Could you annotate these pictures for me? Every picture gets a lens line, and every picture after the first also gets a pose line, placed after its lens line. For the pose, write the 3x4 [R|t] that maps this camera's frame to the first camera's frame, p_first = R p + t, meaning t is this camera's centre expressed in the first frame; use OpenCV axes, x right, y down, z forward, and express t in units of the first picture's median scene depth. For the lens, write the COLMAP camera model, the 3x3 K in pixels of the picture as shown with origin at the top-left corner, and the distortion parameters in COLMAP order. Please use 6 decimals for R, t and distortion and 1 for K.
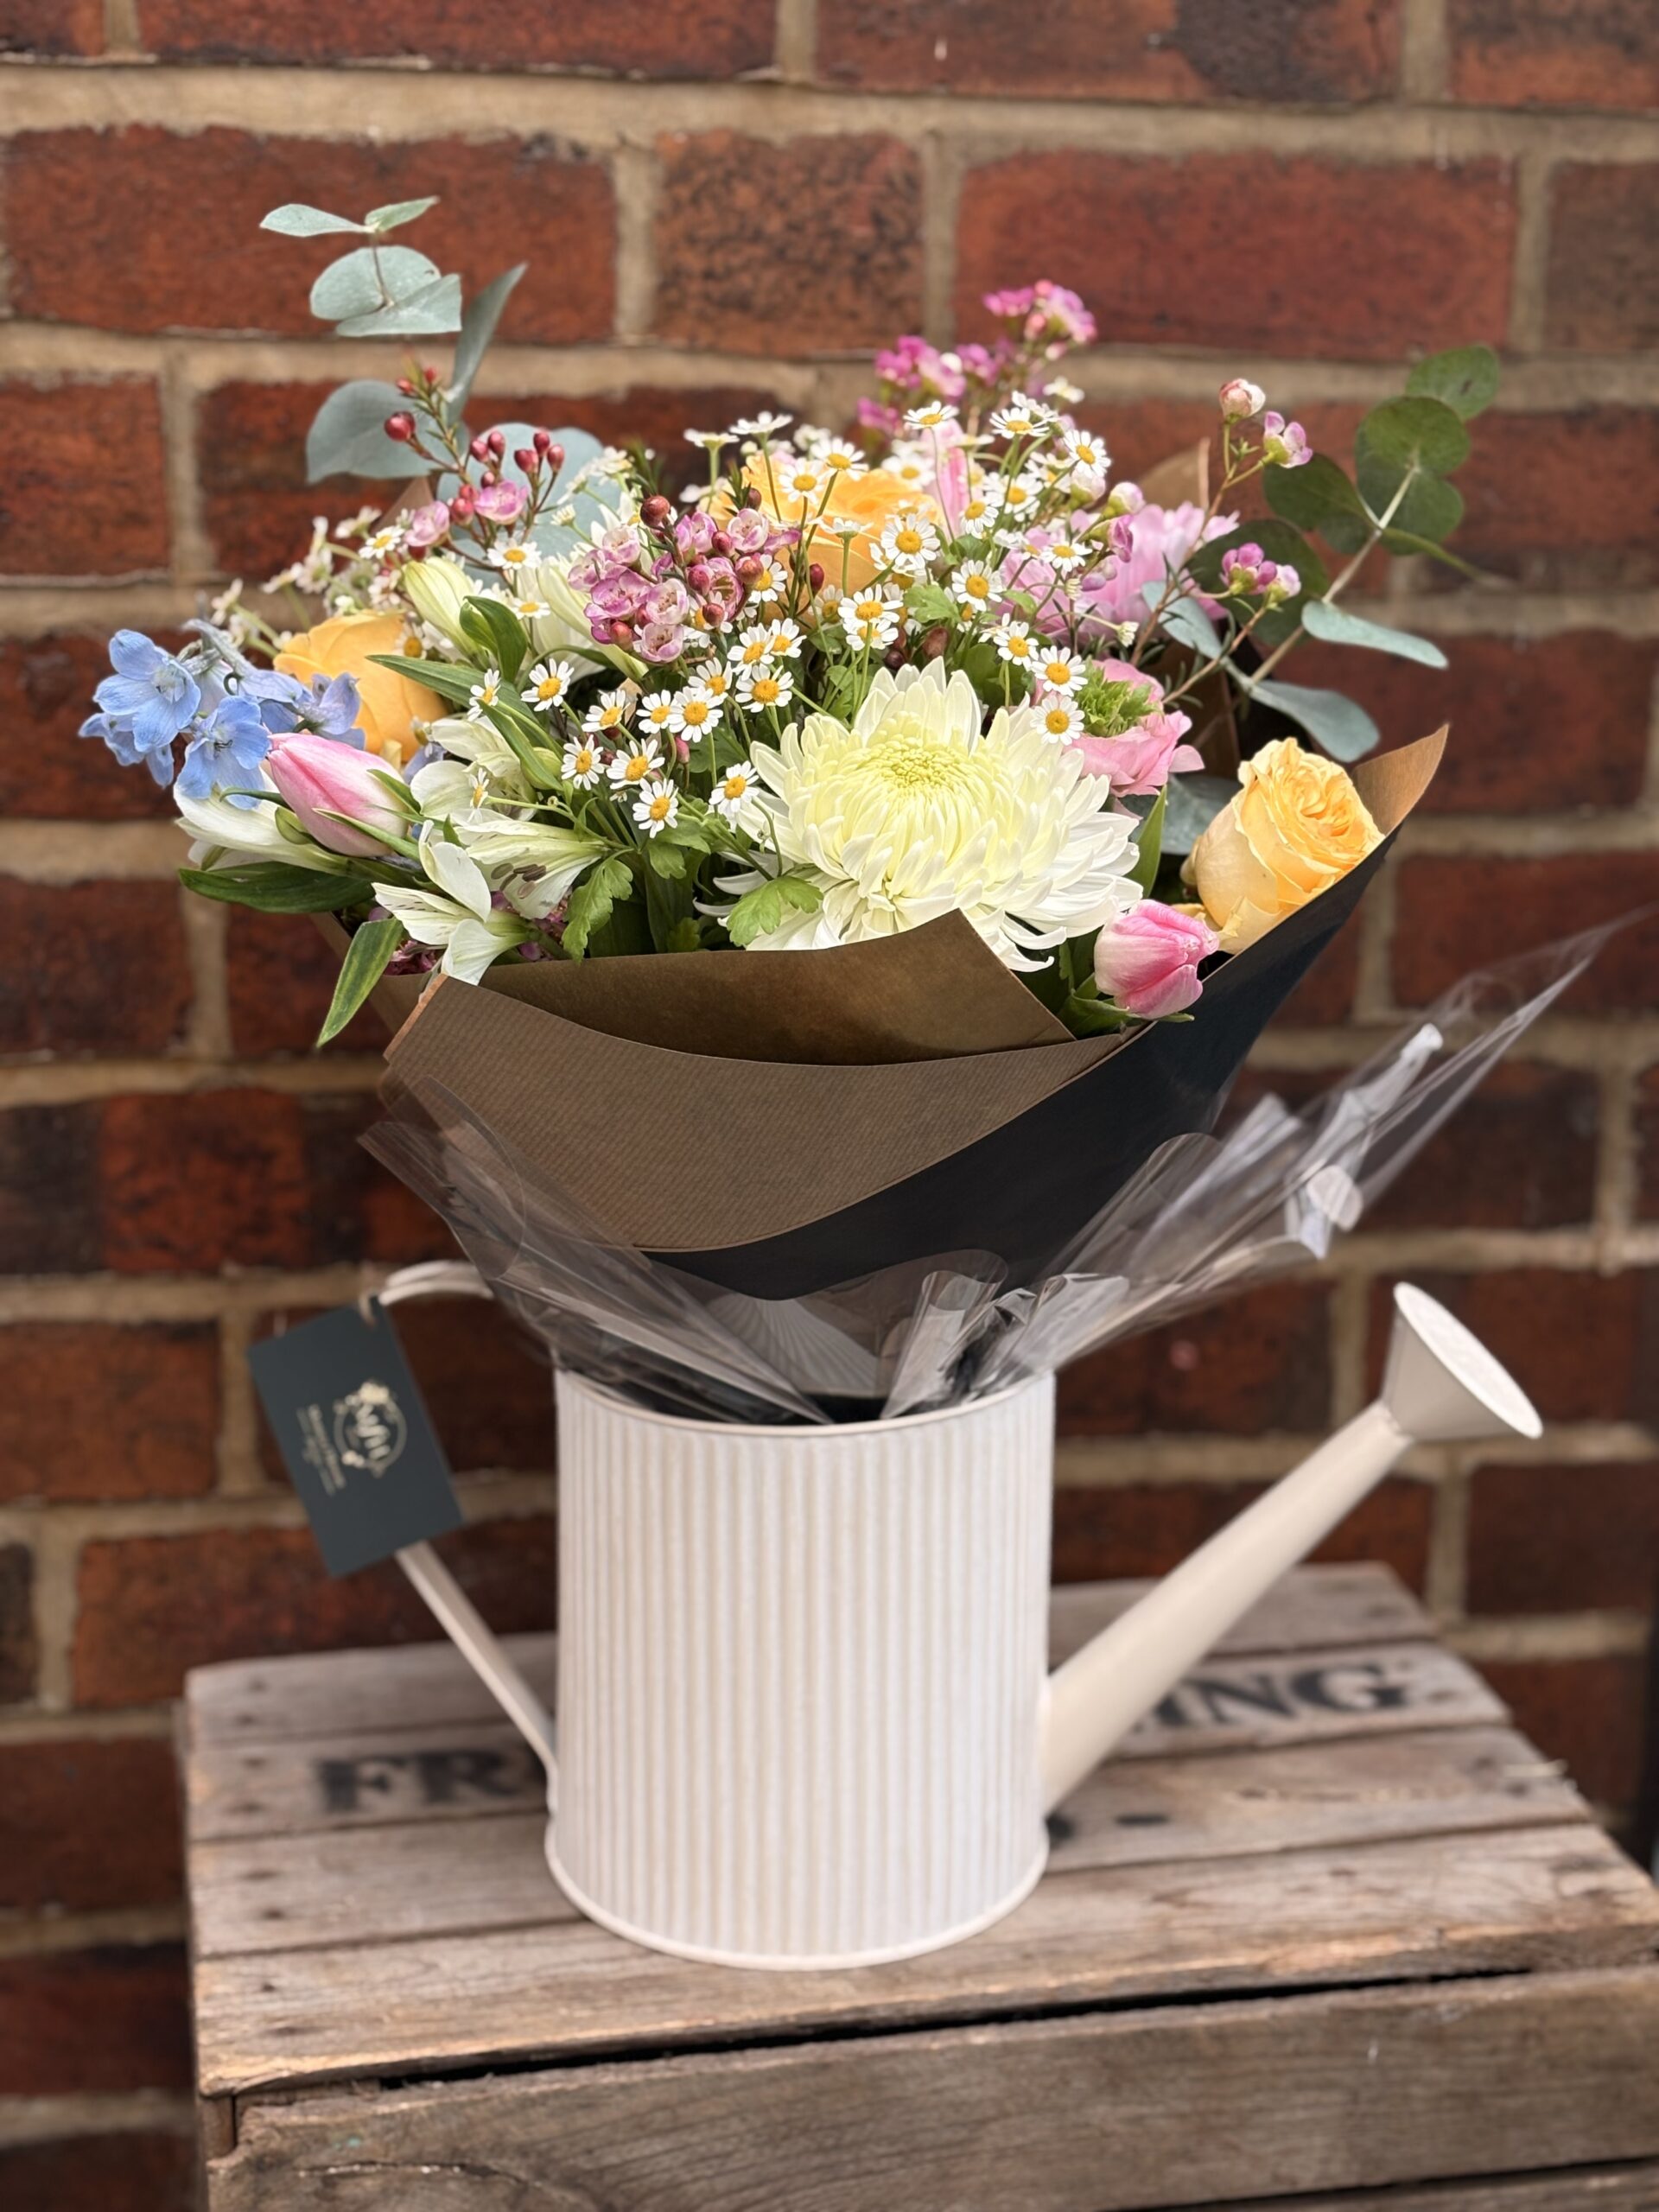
lens RADIAL K [[3296.8, 0, 828.2], [0, 3296.8, 1116.9], [0, 0, 1]] dist [0.212030, -0.890407]
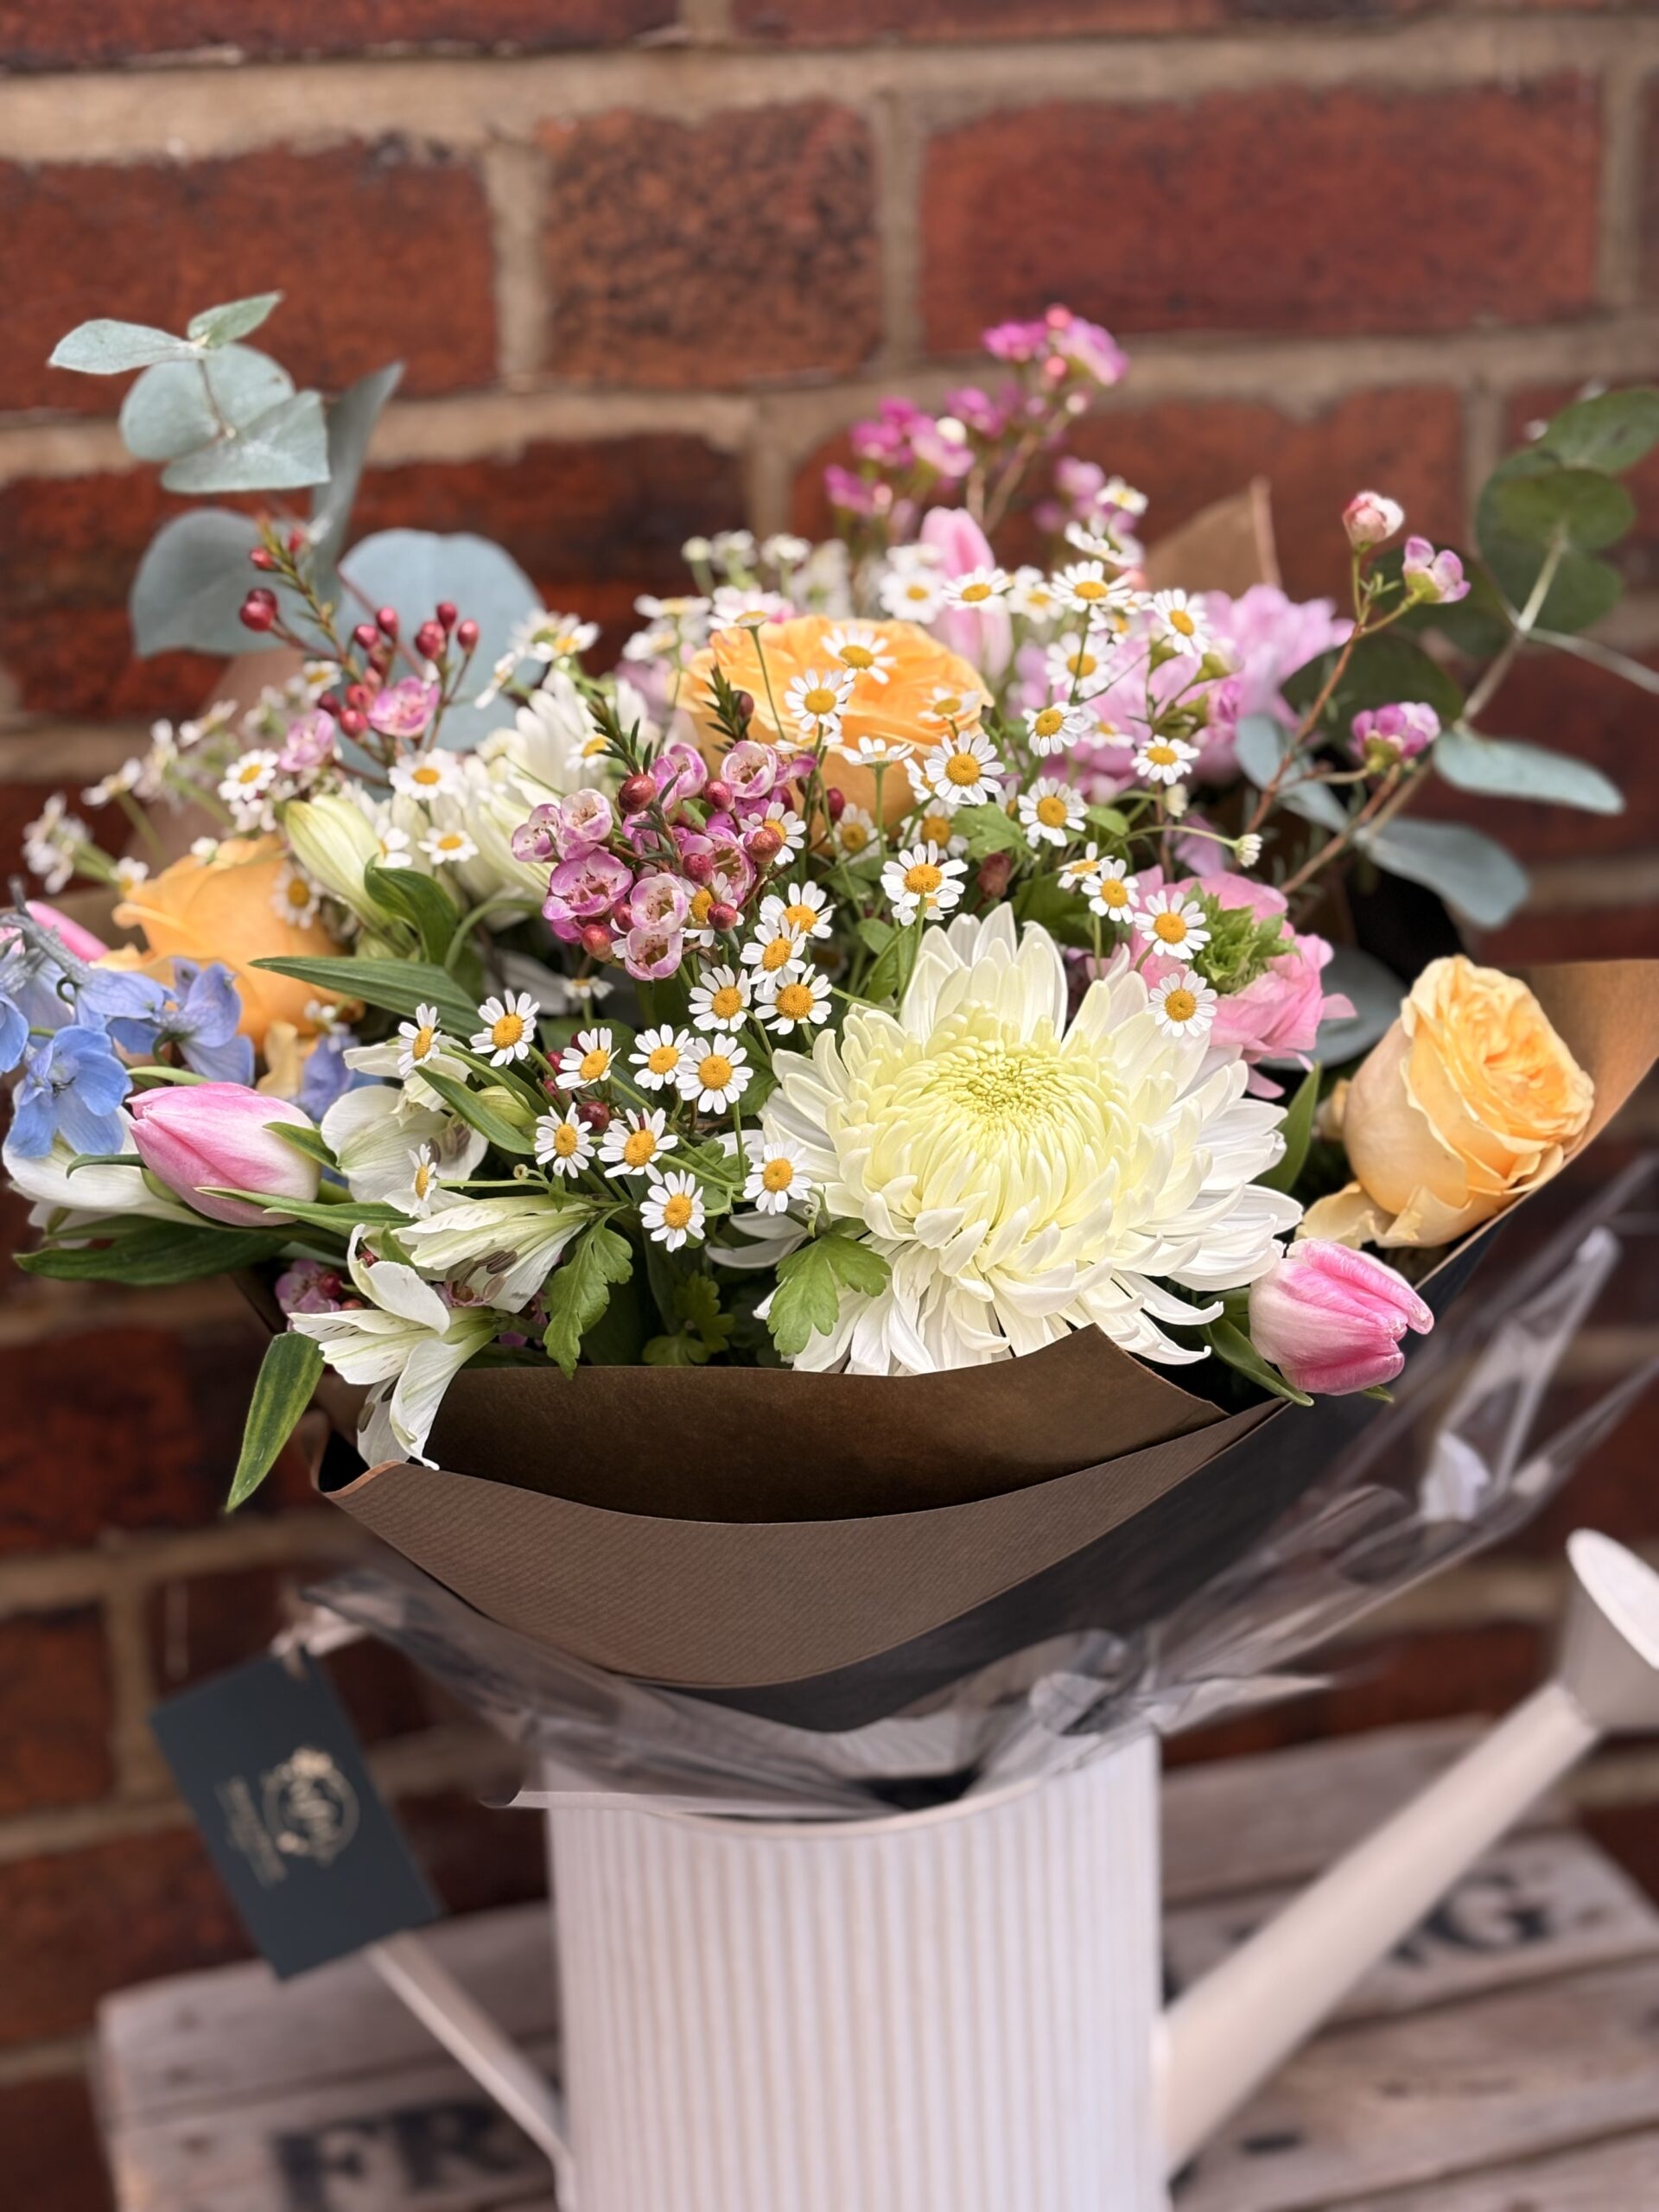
lens RADIAL K [[3334.5, 0, 826.5], [0, 3334.5, 1131.2], [0, 0, 1]] dist [0.206128, -0.839481]
pose [[0.996454, -0.072708, 0.042334, -0.040919], [0.068676, 0.993575, 0.089956, -0.149123], [-0.048602, -0.086730, 0.995046, 0.221998]]
